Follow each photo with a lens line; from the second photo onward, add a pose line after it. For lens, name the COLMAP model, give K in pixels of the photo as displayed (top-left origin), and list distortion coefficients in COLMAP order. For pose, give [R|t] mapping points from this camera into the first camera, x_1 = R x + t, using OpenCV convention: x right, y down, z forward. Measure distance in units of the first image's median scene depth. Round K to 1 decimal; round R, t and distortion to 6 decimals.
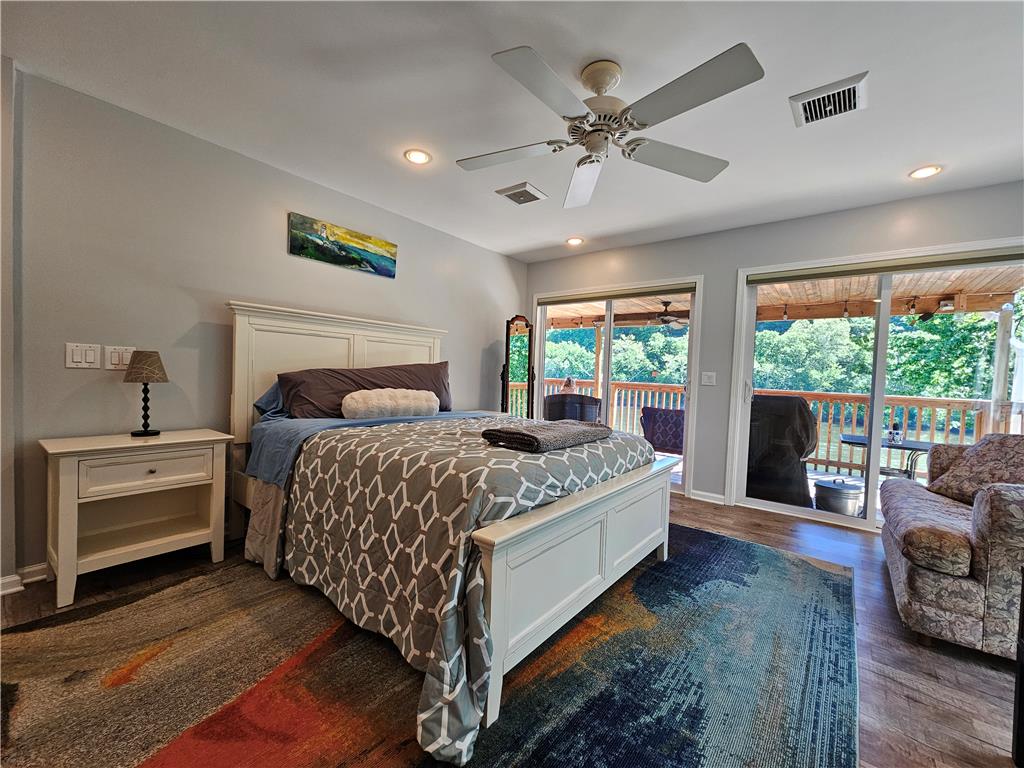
lens RADIAL K [[415.7, 0, 519.5], [0, 415.7, 386.6], [0, 0, 1]] dist [-0.000191, -0.001329]
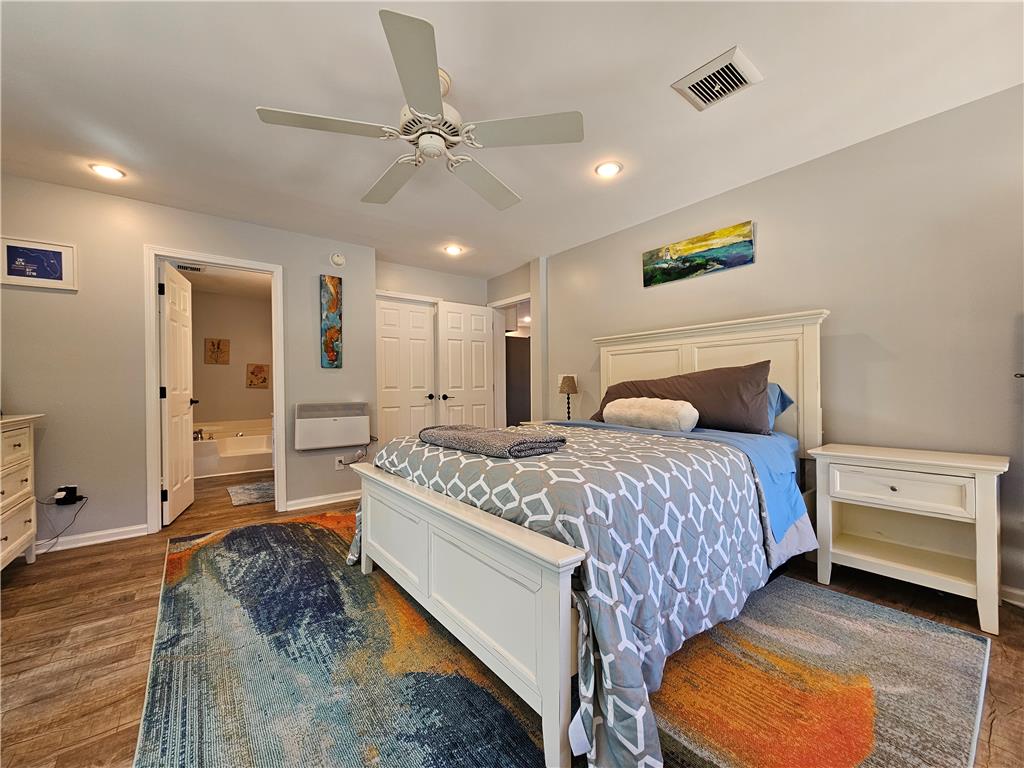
lens RADIAL K [[415.7, 0, 517.7], [0, 415.7, 387.1], [0, 0, 1]] dist [-0.000191, -0.001329]
pose [[-0.233319, -0.032783, -0.971848, 0.918150], [-0.021797, 0.999357, -0.028478, 0.018442], [0.972156, 0.014539, -0.233883, 1.207420]]
